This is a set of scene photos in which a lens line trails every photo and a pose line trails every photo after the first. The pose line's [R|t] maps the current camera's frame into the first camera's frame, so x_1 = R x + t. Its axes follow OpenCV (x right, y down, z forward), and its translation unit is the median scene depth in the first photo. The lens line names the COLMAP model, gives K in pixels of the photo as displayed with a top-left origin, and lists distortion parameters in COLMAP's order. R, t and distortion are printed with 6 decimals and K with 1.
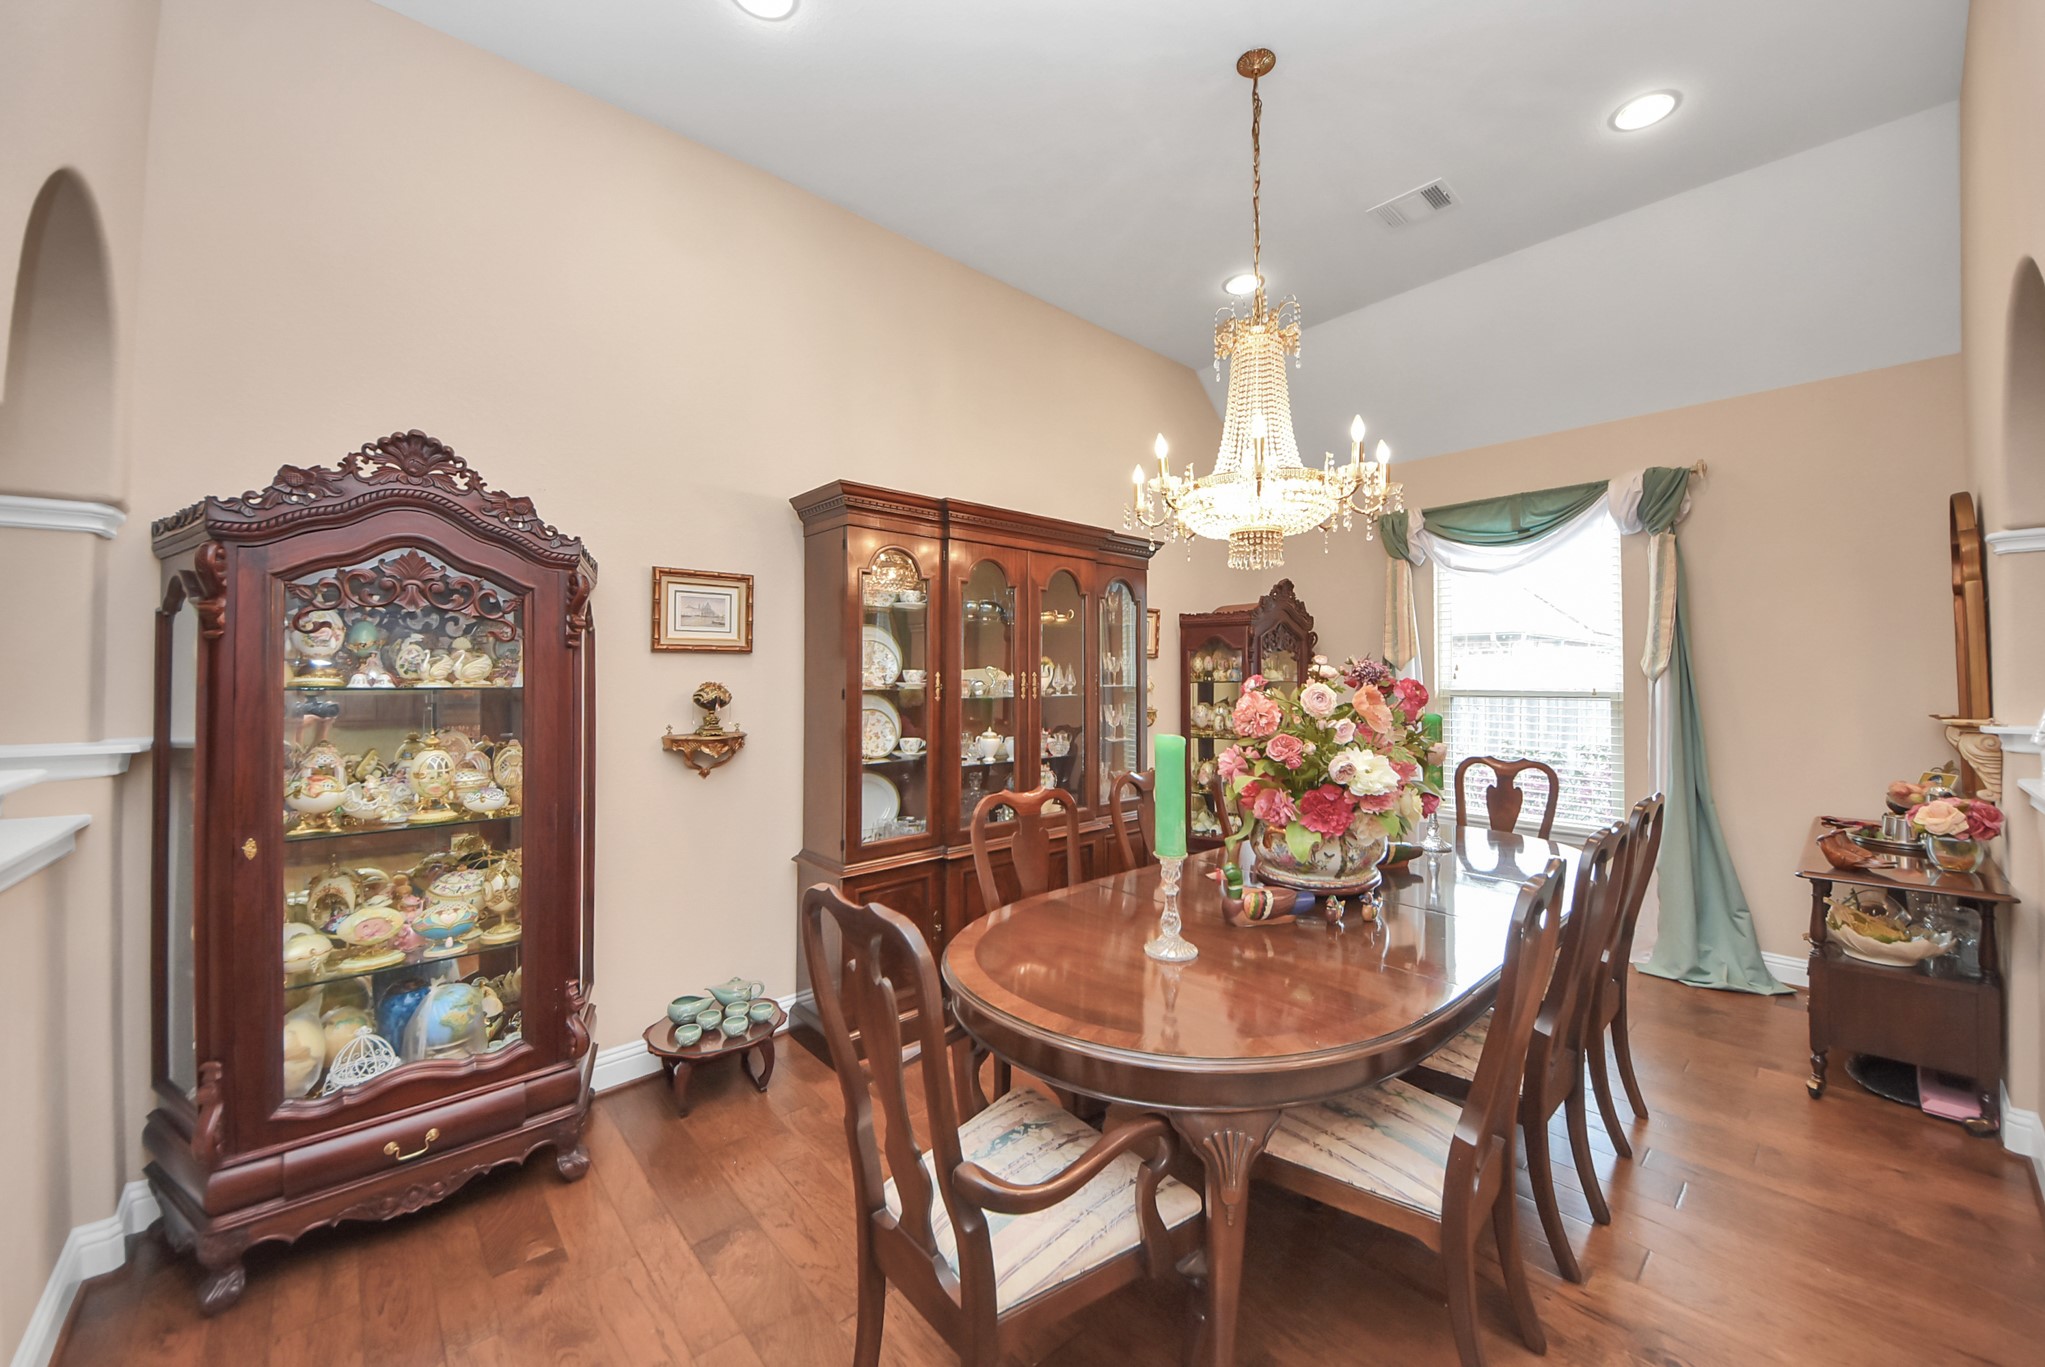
lens RADIAL K [[776.2, 0, 1026.9], [0, 776.2, 676.9], [0, 0, 1]] dist [-0.001625, -0.000214]
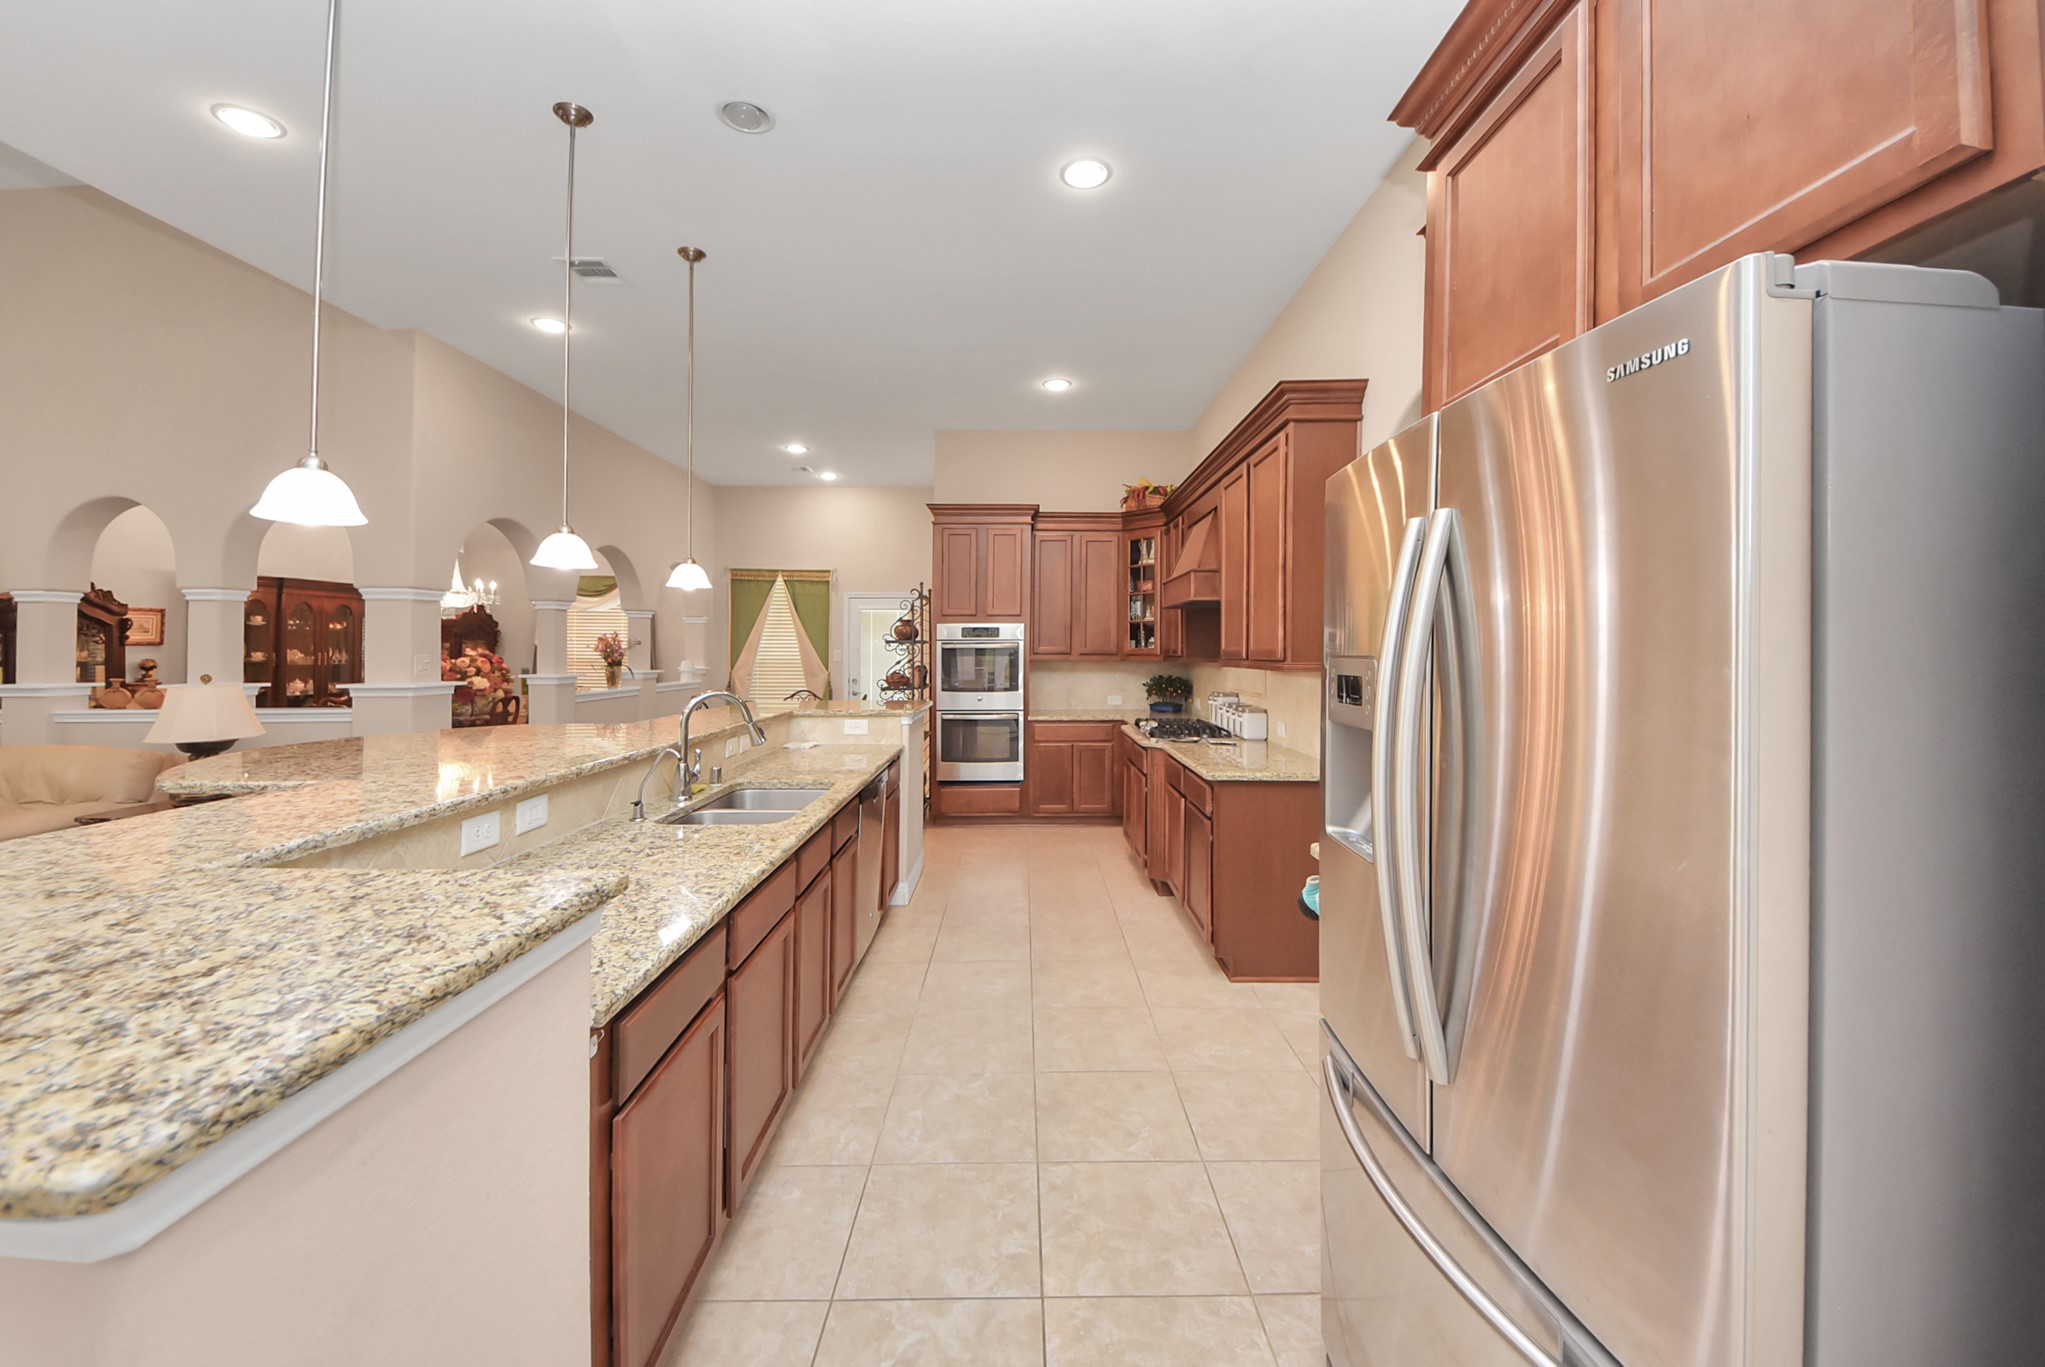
lens RADIAL K [[786.4, 0, 1052.7], [0, 786.4, 652.2], [0, 0, 1]] dist [-0.010987, -0.000152]
pose [[0.642004, -0.001743, 0.766699, -0.423438], [-0.000492, 0.999996, 0.002686, -0.017135], [-0.766701, -0.002101, 0.642001, -2.313205]]
